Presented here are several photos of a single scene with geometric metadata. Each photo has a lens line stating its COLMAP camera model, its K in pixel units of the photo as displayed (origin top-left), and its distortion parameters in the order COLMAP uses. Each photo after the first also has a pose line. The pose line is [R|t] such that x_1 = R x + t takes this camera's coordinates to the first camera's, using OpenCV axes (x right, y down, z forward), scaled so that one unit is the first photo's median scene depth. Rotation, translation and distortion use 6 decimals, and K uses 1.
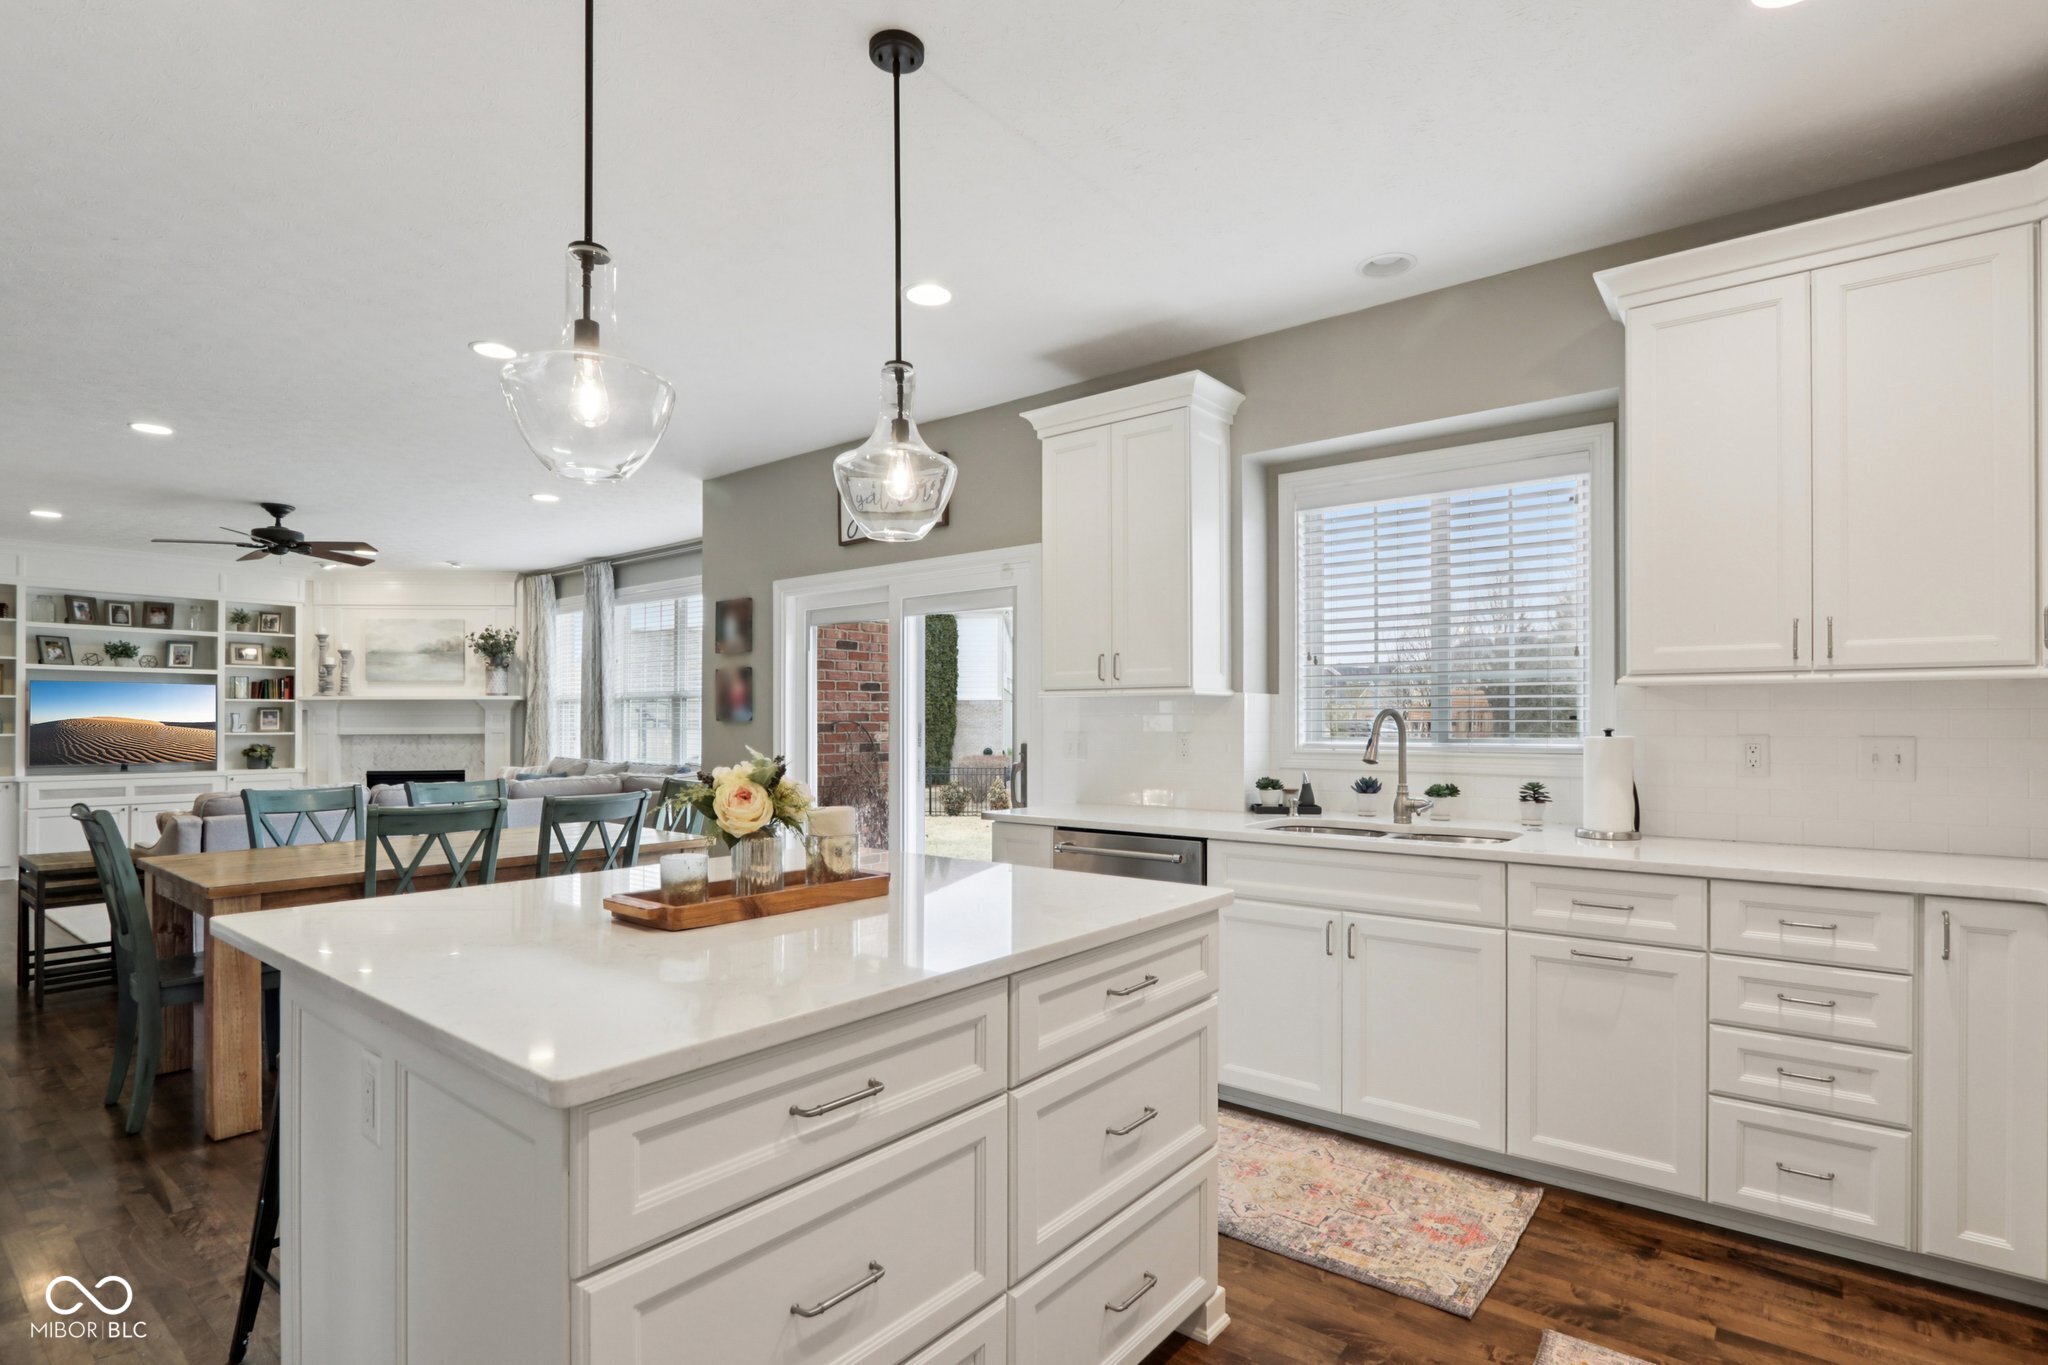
lens RADIAL K [[959.6, 0, 1012.1], [0, 959.6, 712.8], [0, 0, 1]] dist [-0.003259, 0.000587]
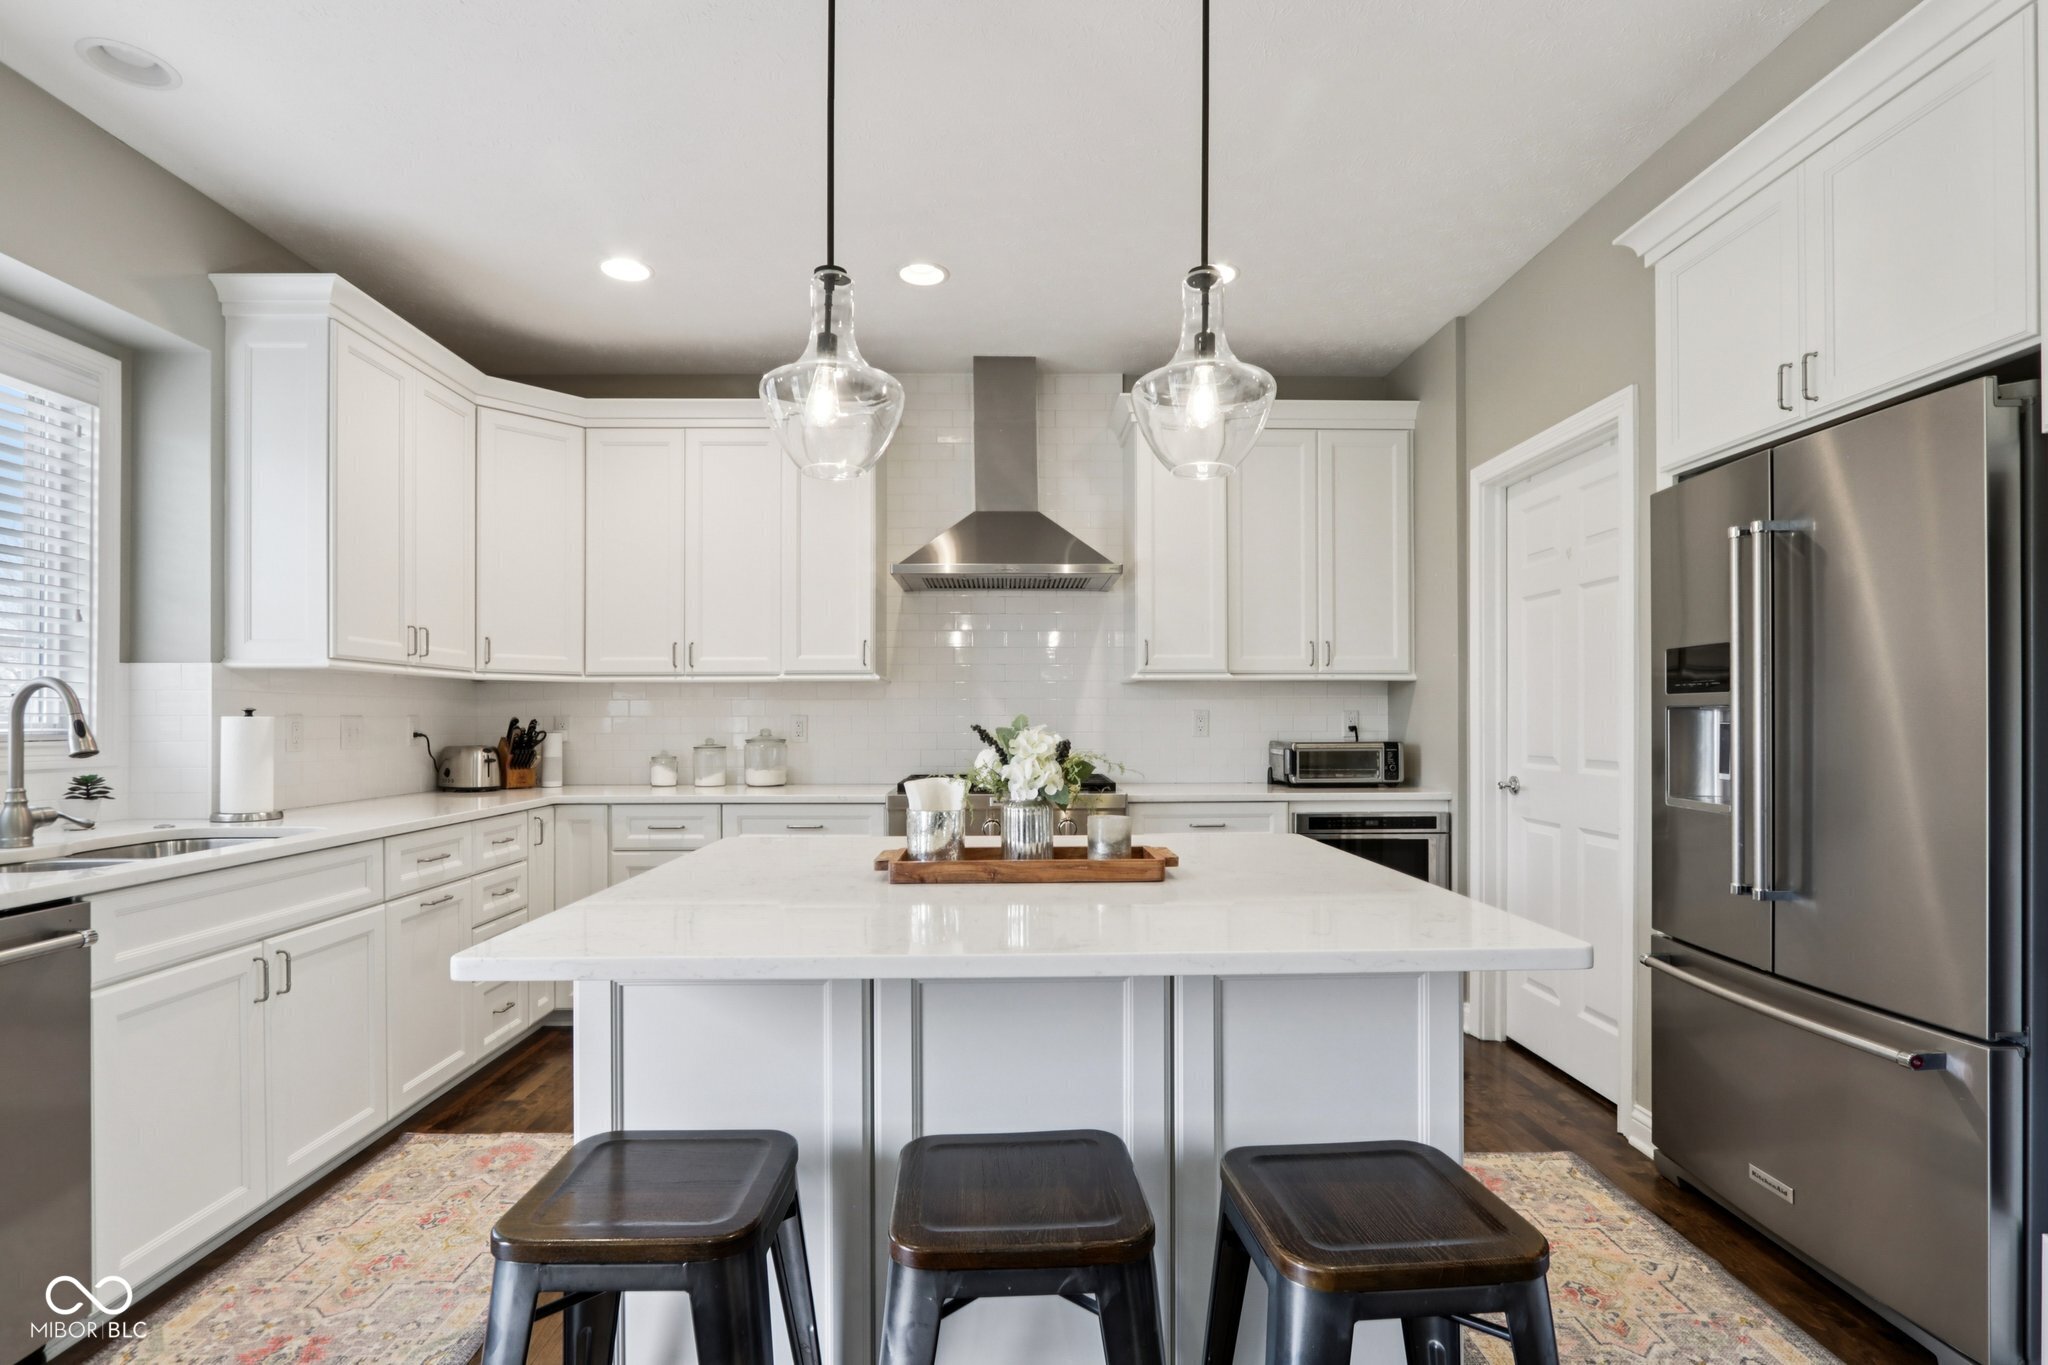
lens RADIAL K [[959.6, 0, 1012.1], [0, 959.6, 712.8], [0, 0, 1]] dist [-0.003259, 0.000587]
pose [[-0.606868, 0.003265, 0.794796, -0.740213], [-0.004283, 0.999964, -0.007378, 0.029448], [-0.794791, -0.007881, -0.606832, 1.146651]]
